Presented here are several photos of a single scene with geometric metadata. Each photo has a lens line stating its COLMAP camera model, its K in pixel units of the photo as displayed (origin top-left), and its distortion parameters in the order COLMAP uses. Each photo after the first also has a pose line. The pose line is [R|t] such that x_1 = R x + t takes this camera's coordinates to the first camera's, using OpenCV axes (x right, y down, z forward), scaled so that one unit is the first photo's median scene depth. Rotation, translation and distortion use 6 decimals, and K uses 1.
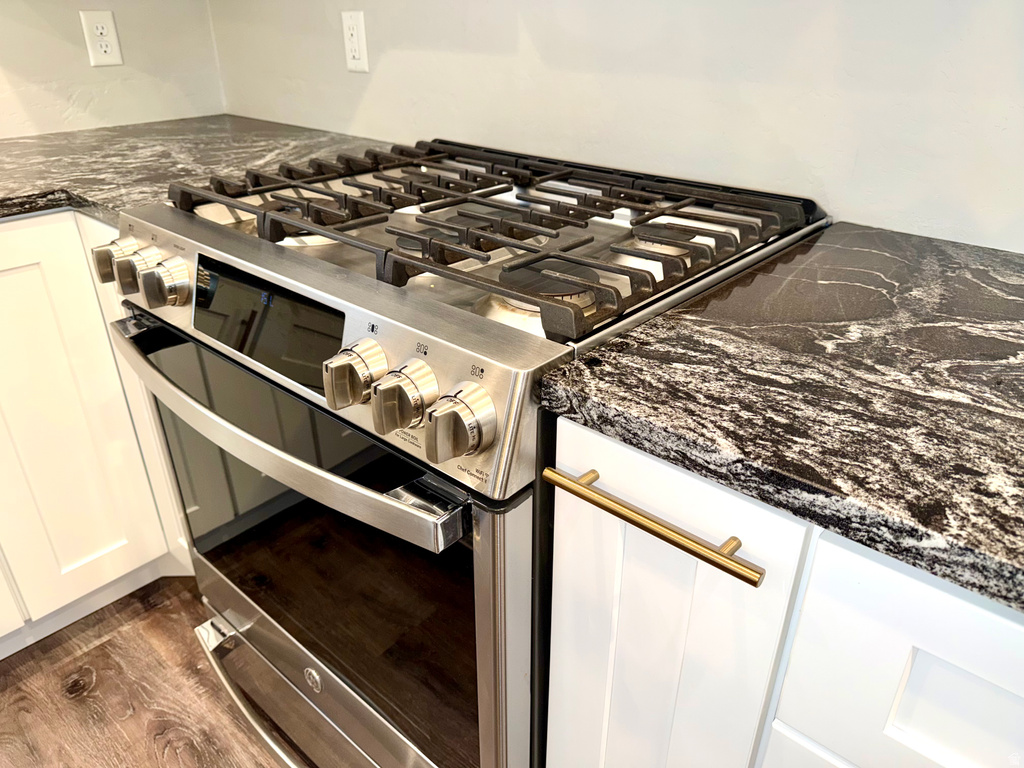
lens RADIAL K [[734.6, 0, 514.2], [0, 734.6, 385.4], [0, 0, 1]] dist [-0.013639, 0.001010]
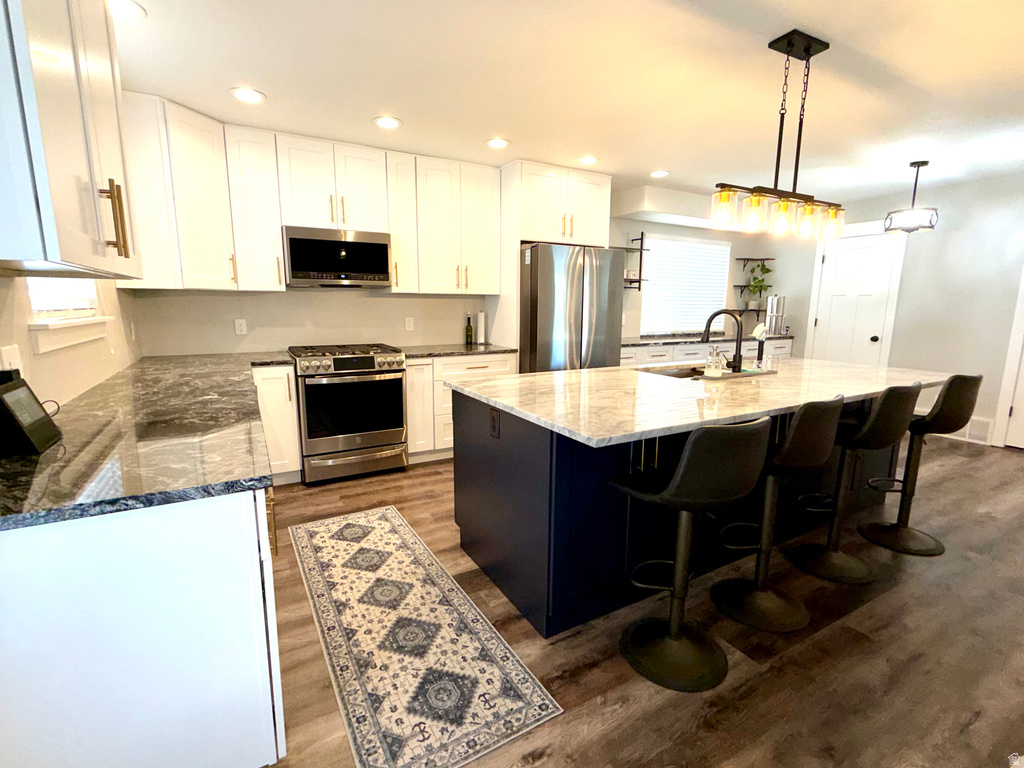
lens RADIAL K [[479.5, 0, 514.2], [0, 479.5, 386.3], [0, 0, 1]] dist [0.001509, -0.001050]
pose [[0.319497, -0.162040, 0.933630, -2.719543], [0.431110, 0.902254, 0.009064, 0.461669], [-0.843840, 0.399601, 0.358124, -1.135552]]
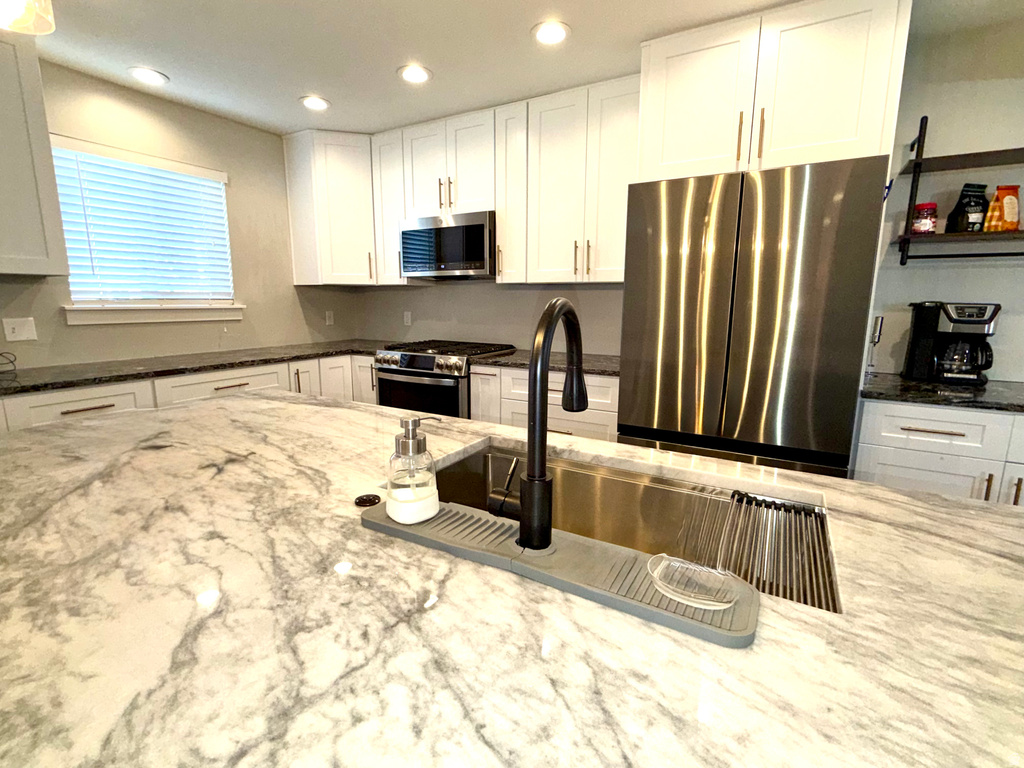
lens RADIAL K [[479.5, 0, 516.1], [0, 479.5, 384.3], [0, 0, 1]] dist [0.001509, -0.001050]
pose [[0.976786, -0.029914, 0.212120, -0.274791], [0.092625, 0.951833, -0.292293, 0.893815], [-0.193159, 0.305155, 0.932507, -1.876696]]
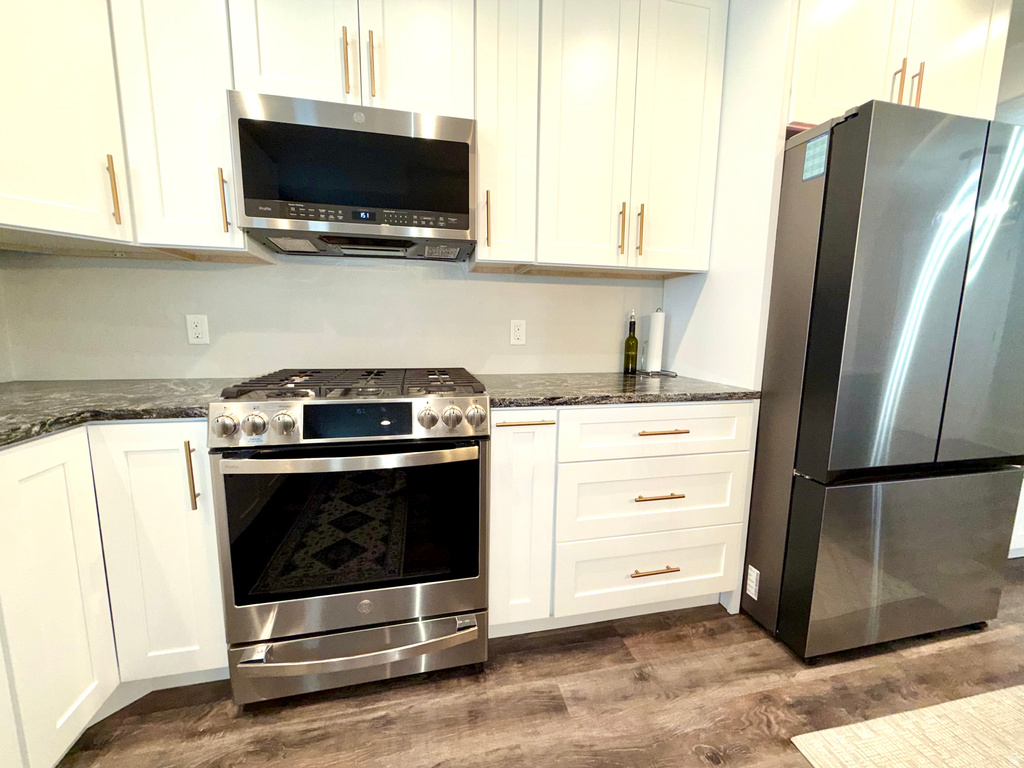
lens RADIAL K [[407.0, 0, 511.3], [0, 407.0, 382.2], [0, 0, 1]] dist [-0.000938, 0.000224]
pose [[0.576166, -0.100540, 0.811126, -0.823434], [0.366756, 0.918687, -0.146645, 0.132345], [-0.730427, 0.381976, 0.566189, -0.158964]]
